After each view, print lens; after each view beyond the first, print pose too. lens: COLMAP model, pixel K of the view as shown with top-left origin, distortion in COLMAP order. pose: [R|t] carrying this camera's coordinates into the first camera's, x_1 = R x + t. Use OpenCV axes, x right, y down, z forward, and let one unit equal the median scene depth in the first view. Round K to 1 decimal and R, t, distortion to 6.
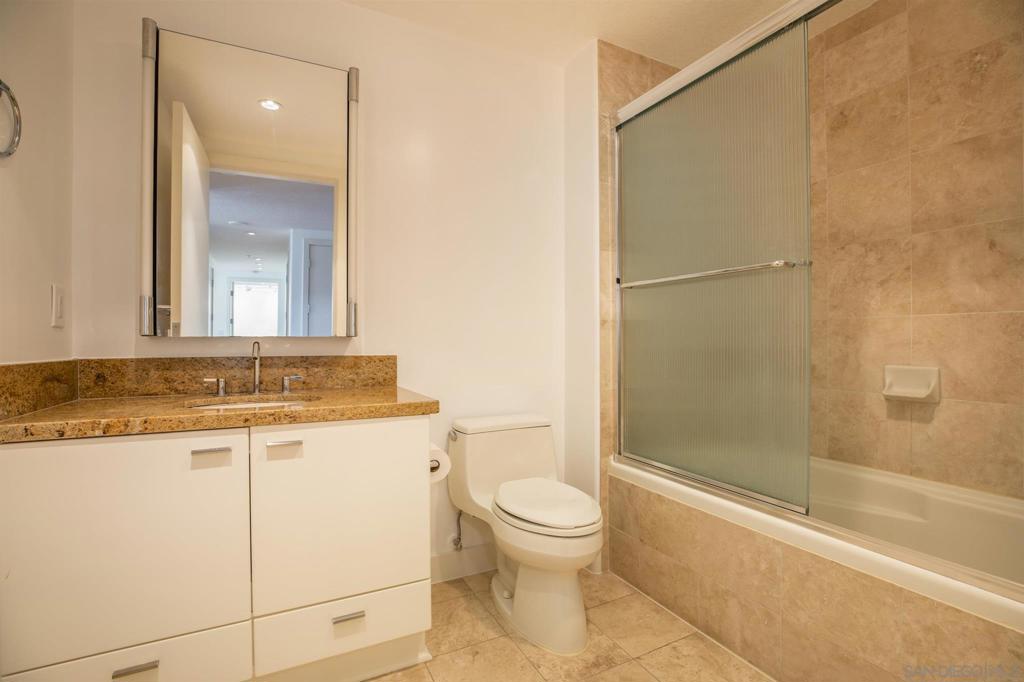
lens RADIAL K [[474.7, 0, 512.0], [0, 474.7, 341.0], [0, 0, 1]] dist [-0.028603, 0.001172]
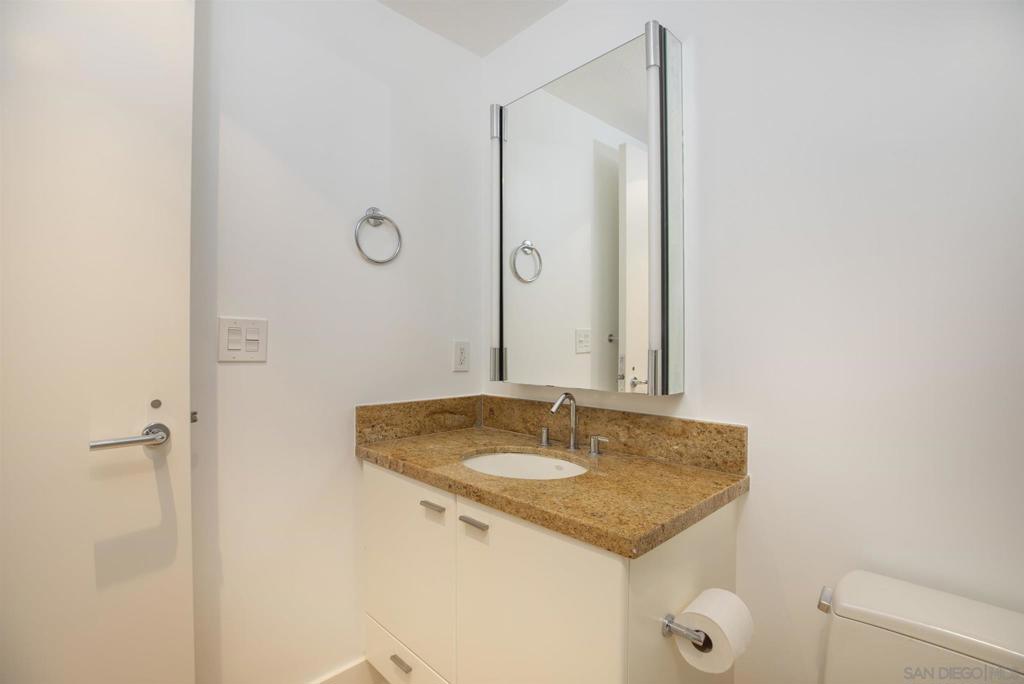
lens RADIAL K [[474.7, 0, 512.0], [0, 474.7, 342.0], [0, 0, 1]] dist [-0.028603, 0.001172]
pose [[0.299685, 0.001012, -0.954038, 0.361269], [-0.001469, 0.999999, 0.000600, -0.115071], [0.954037, 0.001221, 0.299686, 0.728576]]
